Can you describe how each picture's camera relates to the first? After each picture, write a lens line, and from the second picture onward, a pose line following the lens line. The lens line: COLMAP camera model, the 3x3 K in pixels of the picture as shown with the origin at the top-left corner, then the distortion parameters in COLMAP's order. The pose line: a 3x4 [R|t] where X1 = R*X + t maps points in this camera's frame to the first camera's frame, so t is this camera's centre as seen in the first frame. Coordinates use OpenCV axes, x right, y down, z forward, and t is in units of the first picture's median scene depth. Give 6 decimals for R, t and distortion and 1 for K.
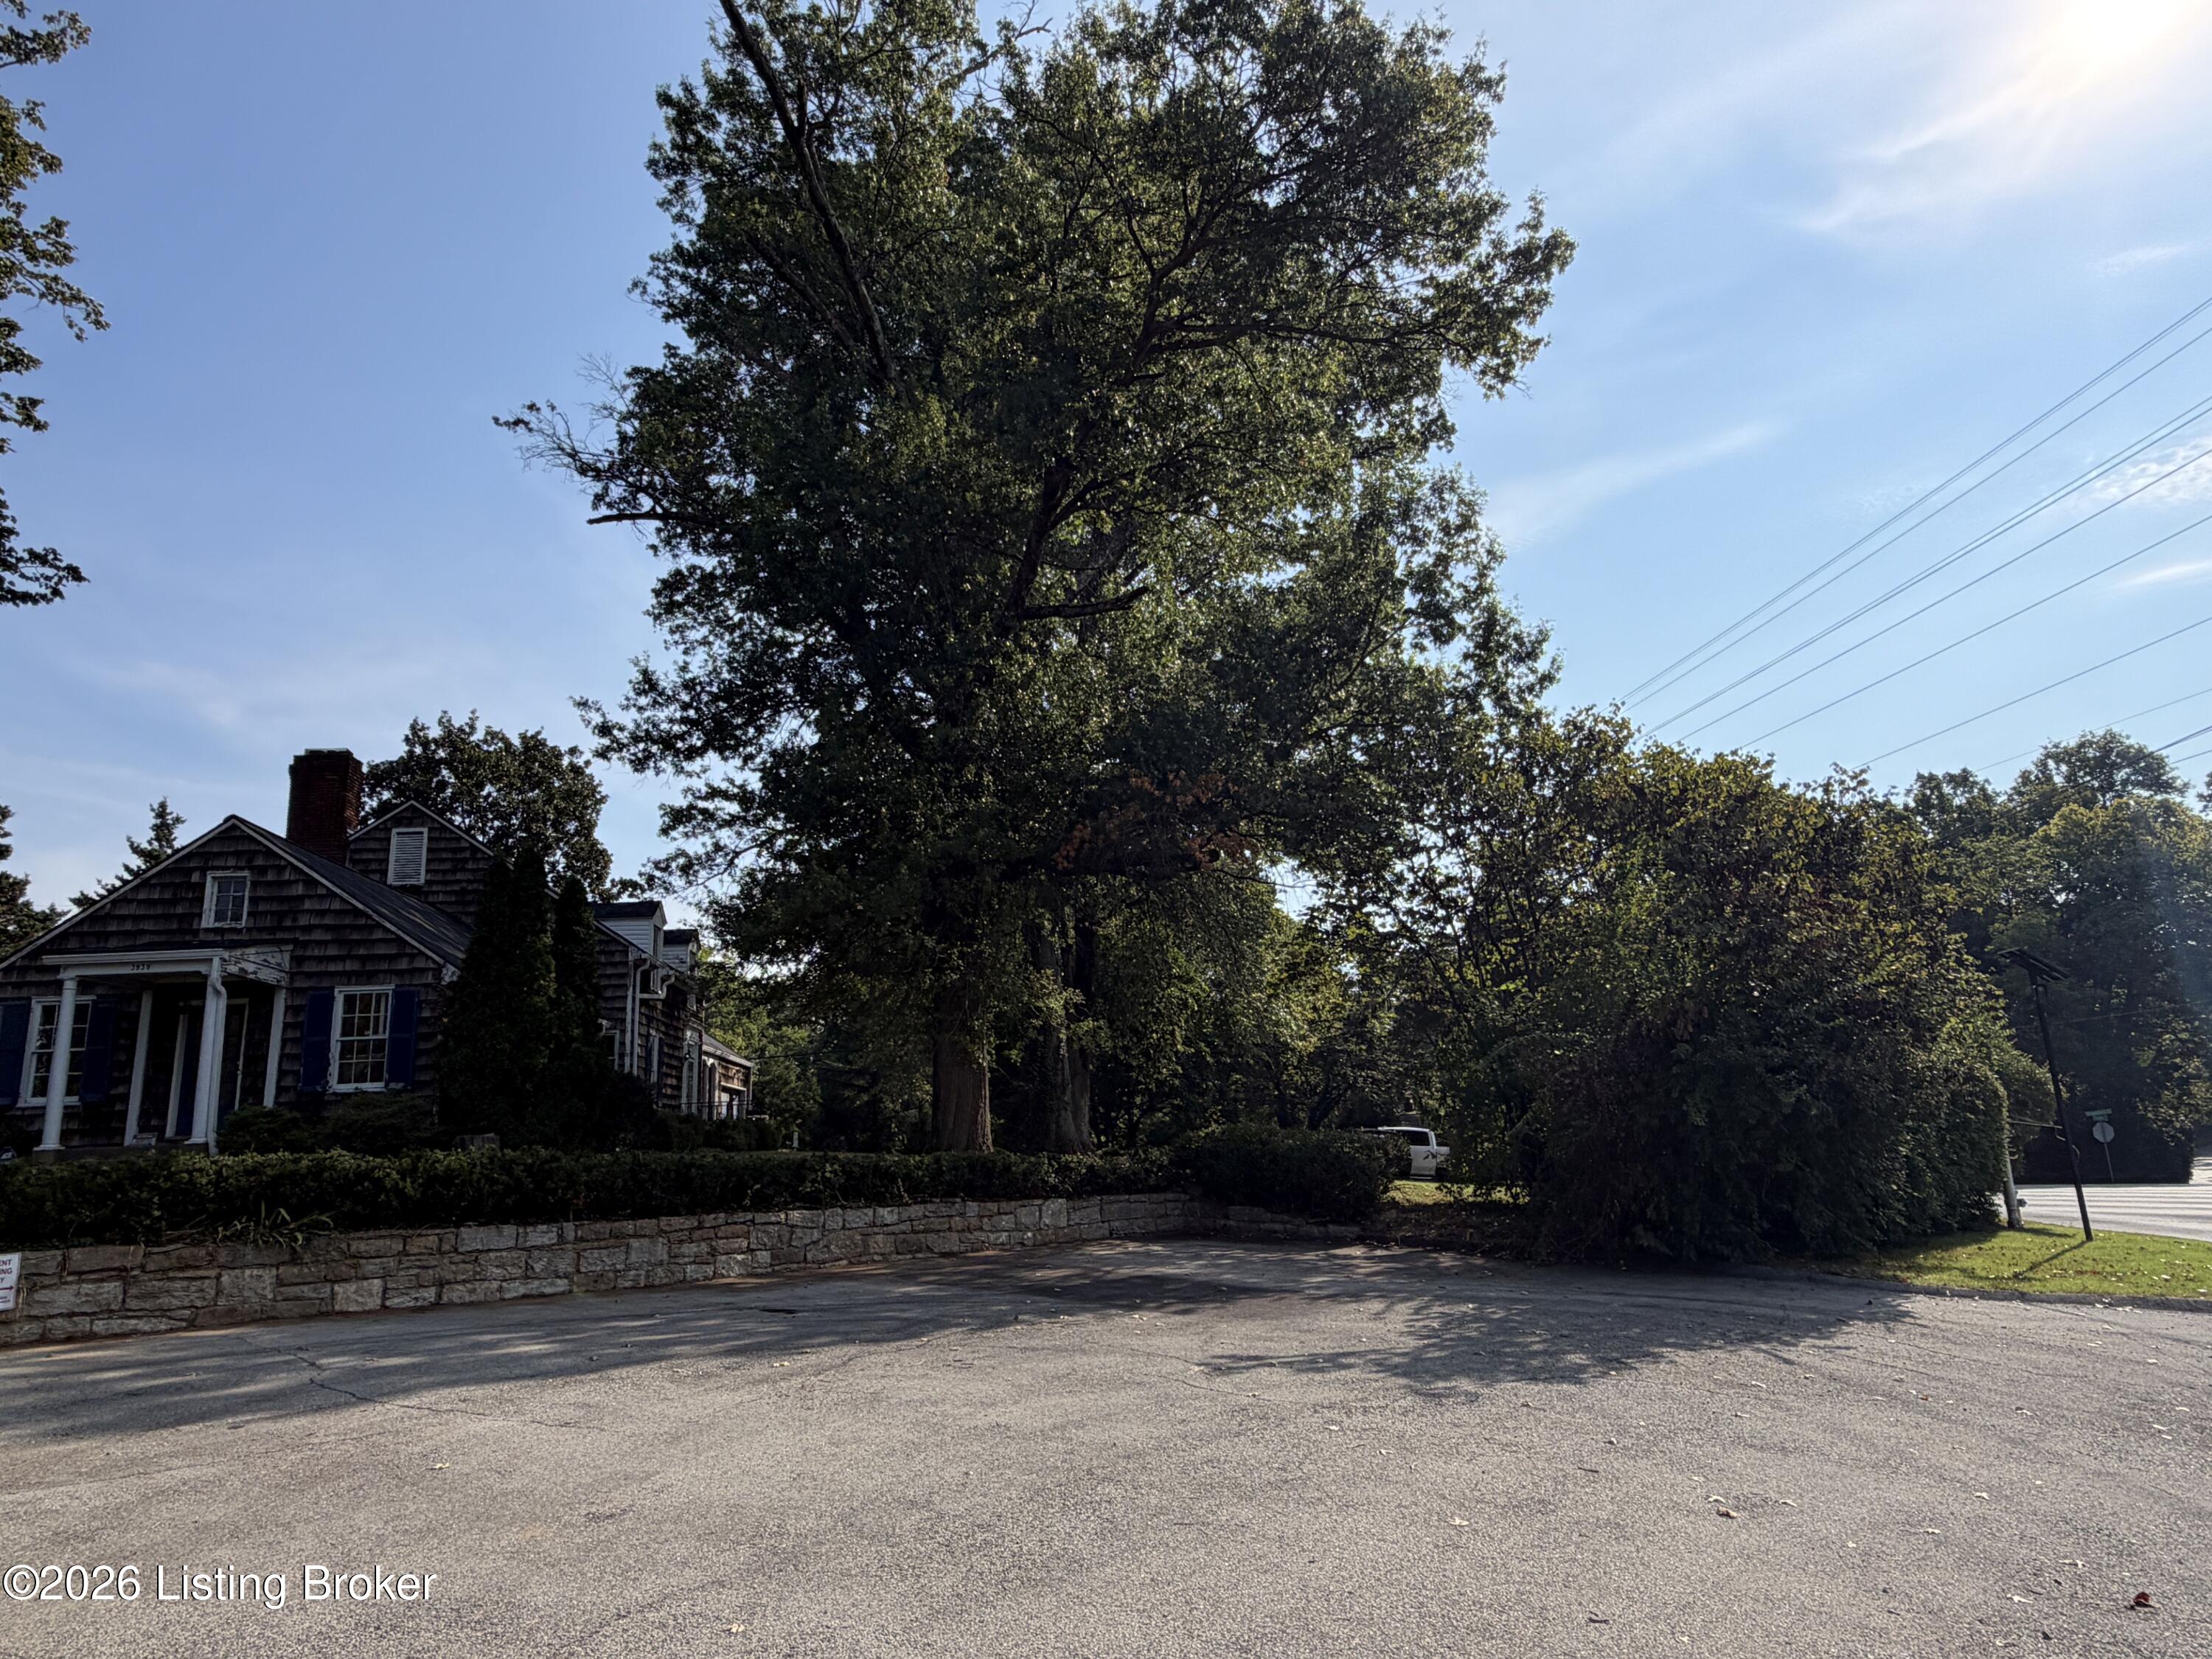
lens RADIAL K [[1293.8, 0, 1125.8], [0, 1293.8, 826.5], [0, 0, 1]] dist [0.000224, -0.000023]
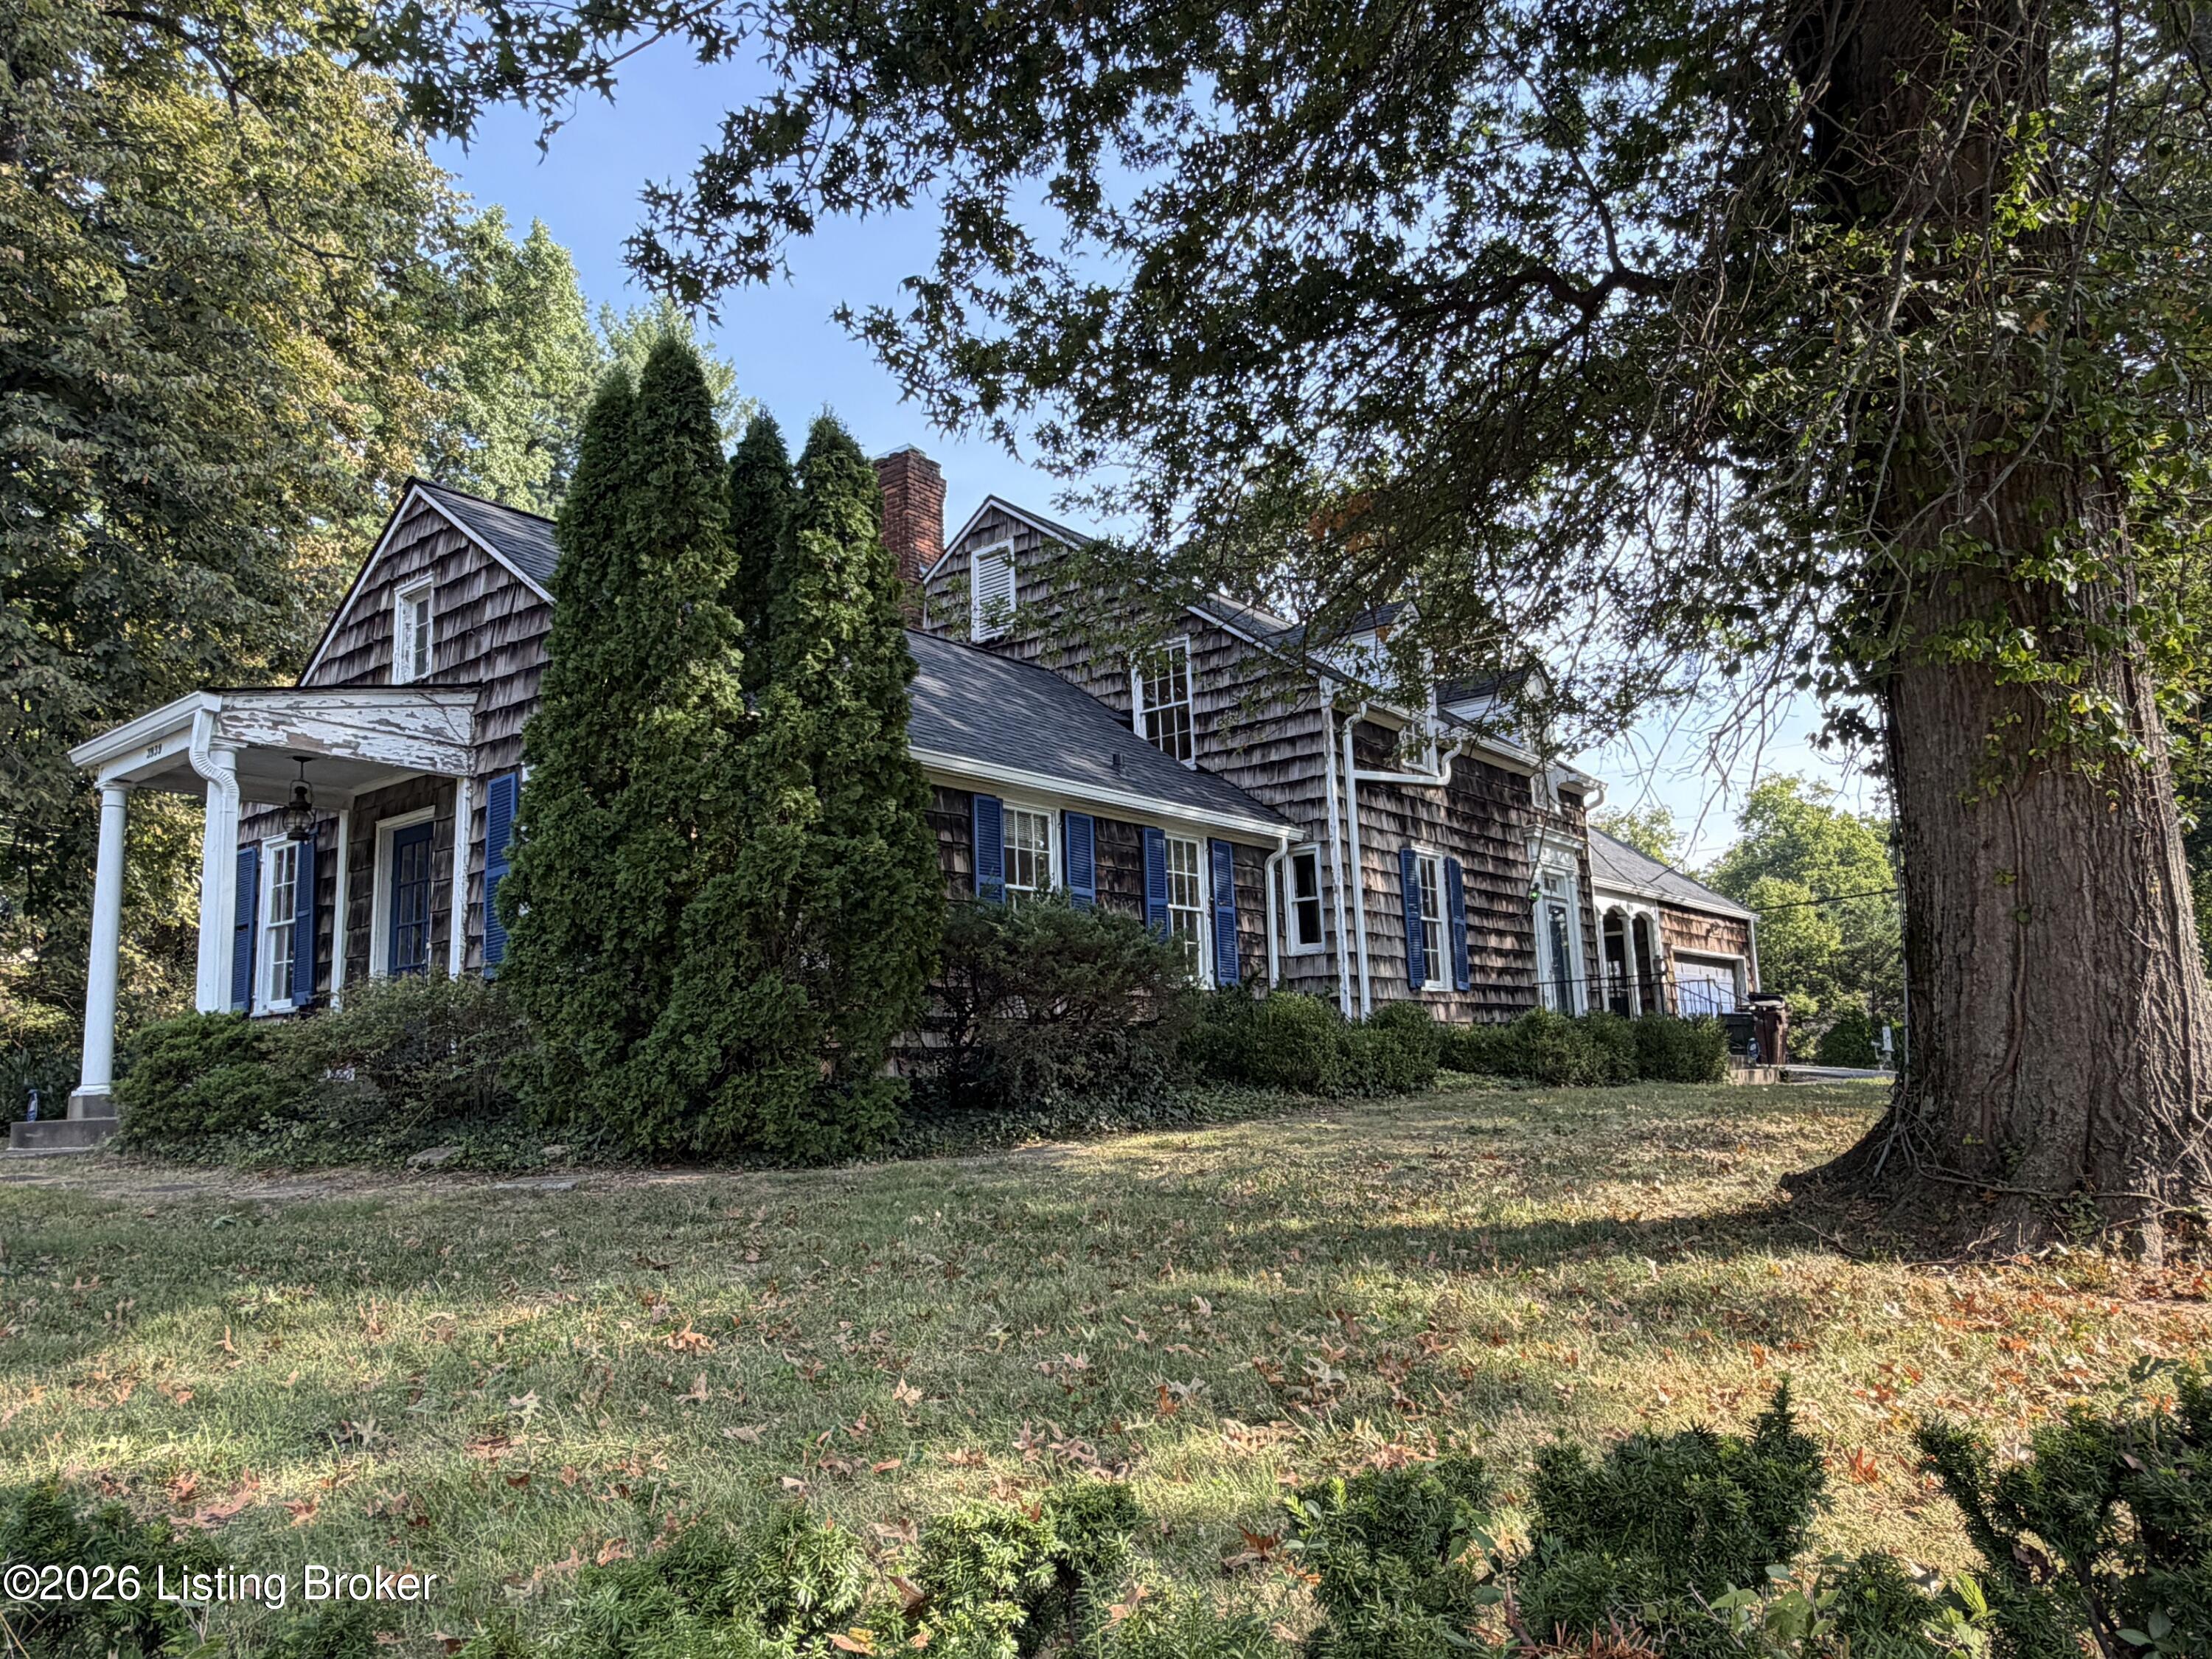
lens RADIAL K [[1483.8, 0, 1106.0], [0, 1483.8, 829.5], [0, 0, 1]] dist [0.045790, 0.000540]
pose [[0.708378, -0.098207, -0.698968, -0.064438], [0.169705, 0.984922, 0.033605, 0.166265], [0.685129, -0.142423, 0.714363, 0.742159]]
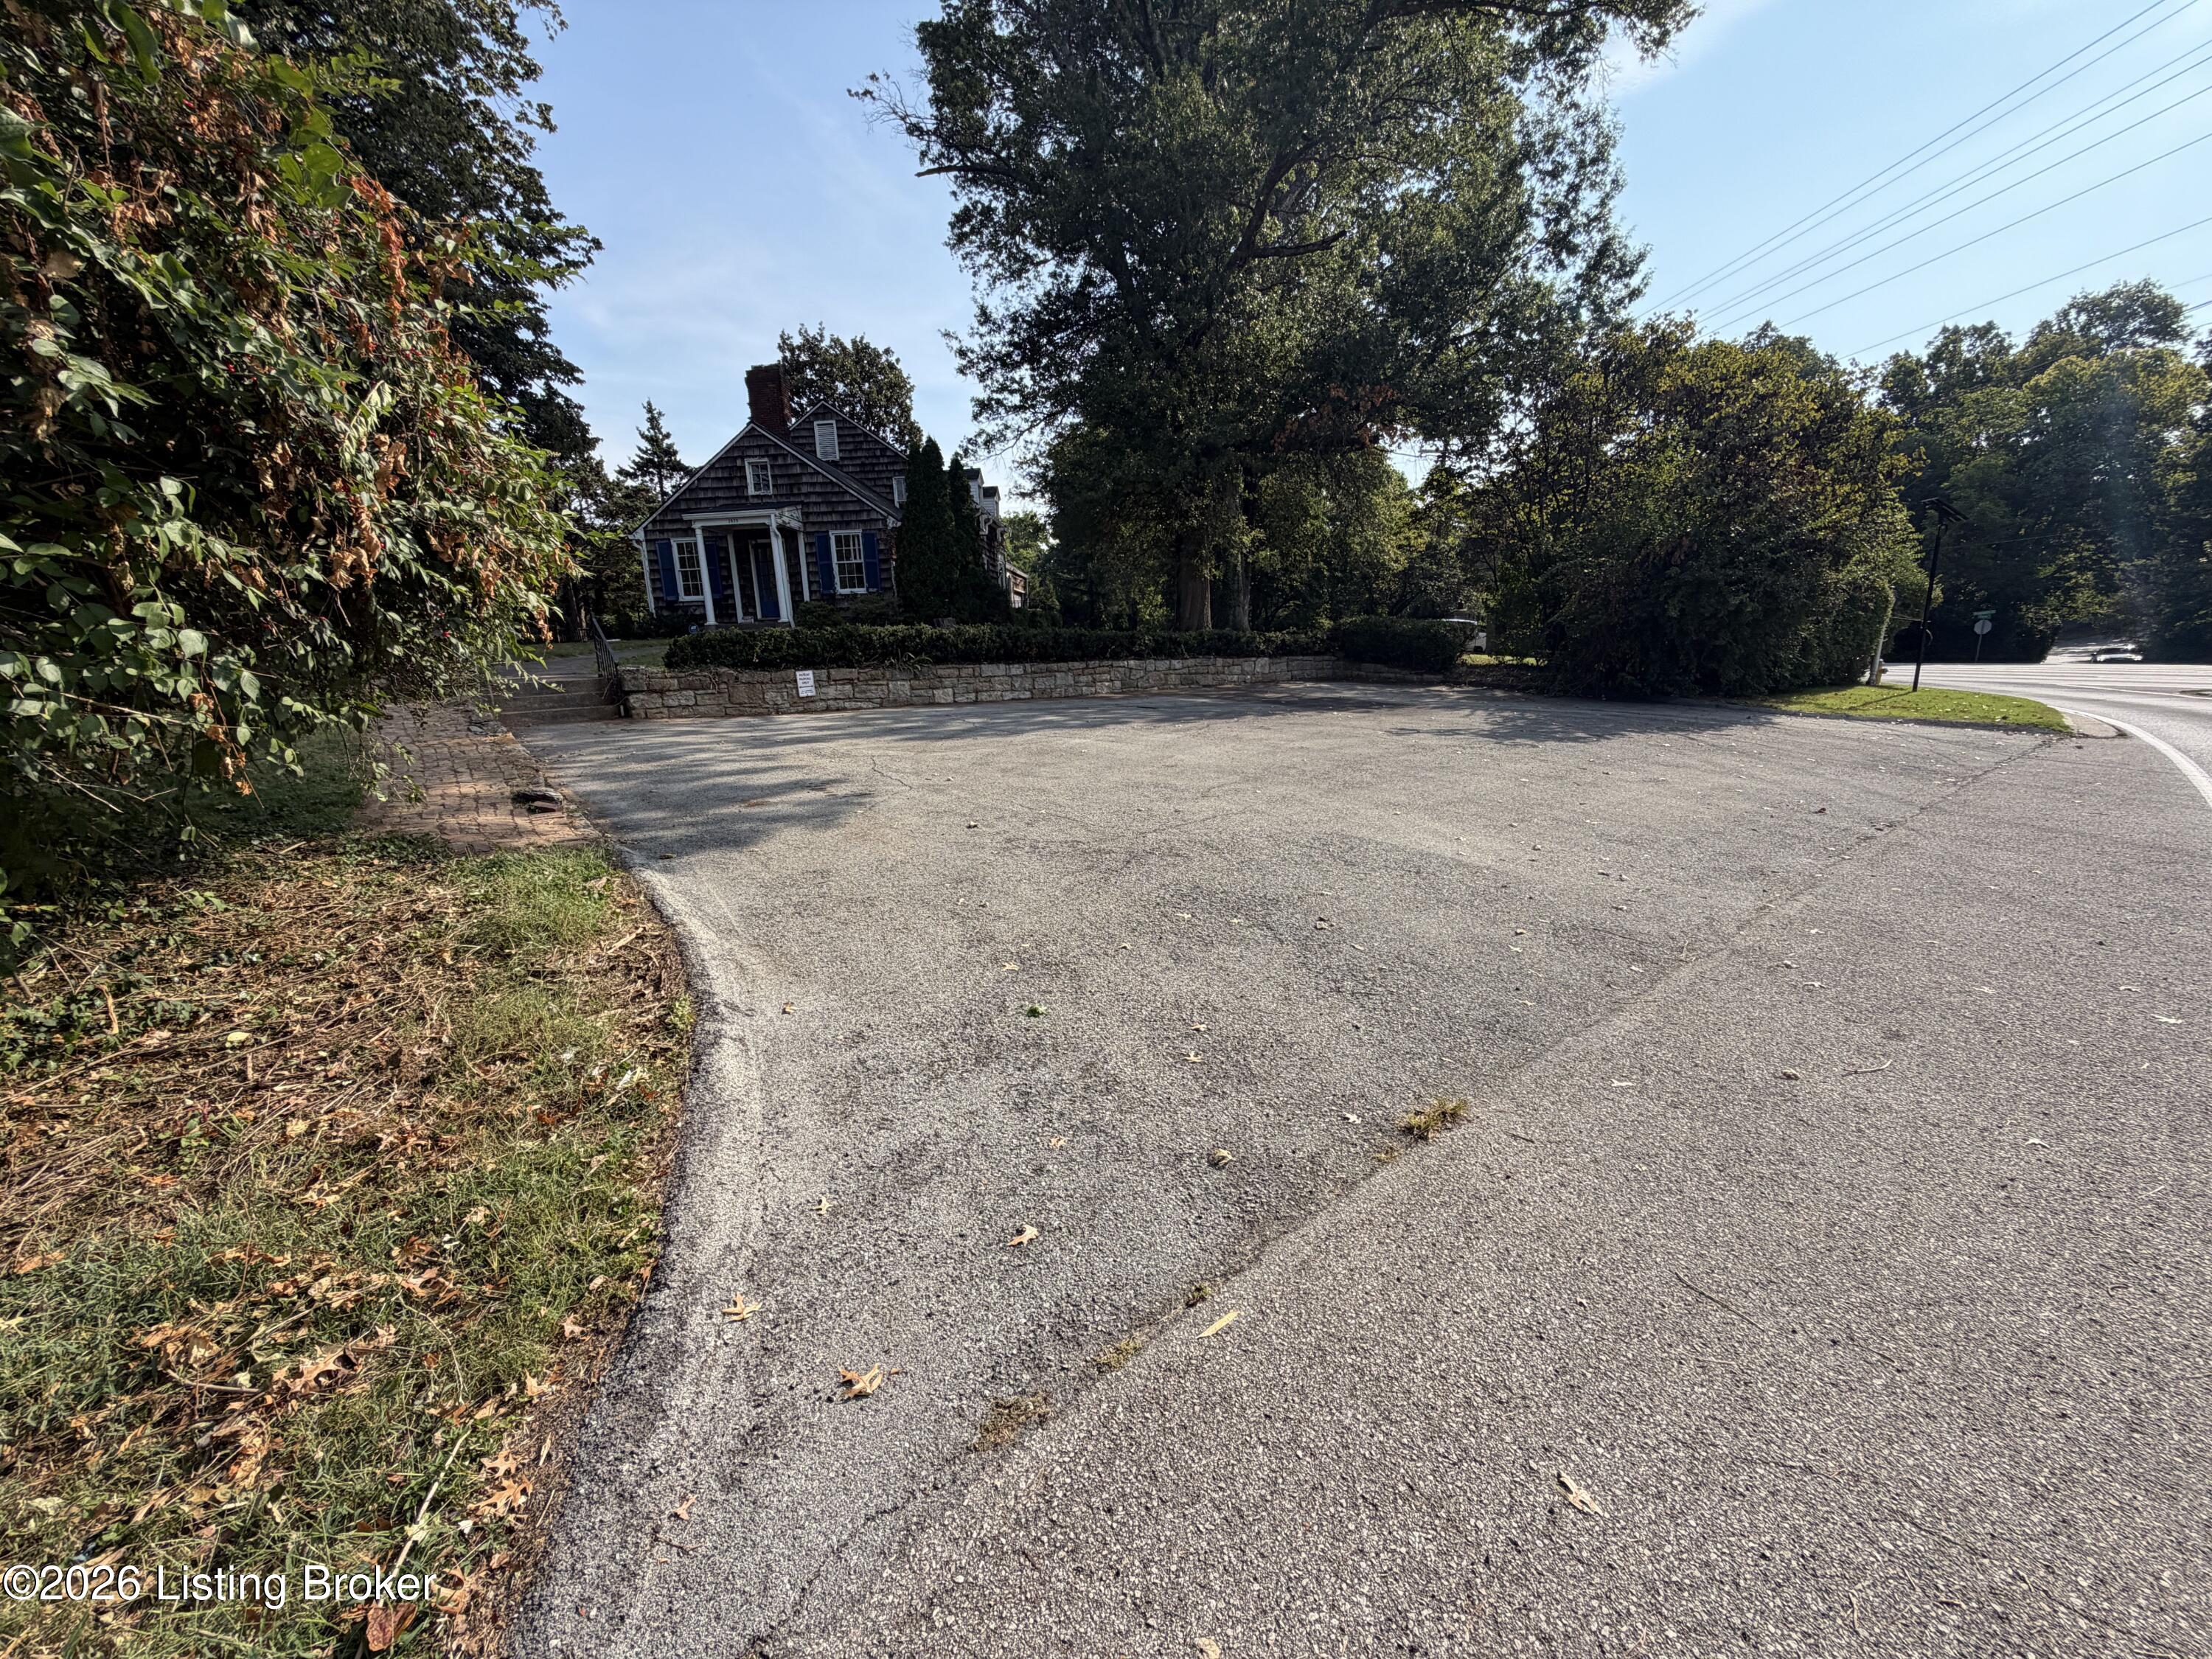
lens RADIAL K [[877.5, 0, 1106.0], [0, 877.5, 829.5], [0, 0, 1]] dist [0.001295, 0.000726]
pose [[0.989104, 0.042357, -0.140996, -0.069329], [0.025349, 0.894414, 0.446521, -0.031671], [0.145023, -0.445230, 0.883594, -0.146288]]
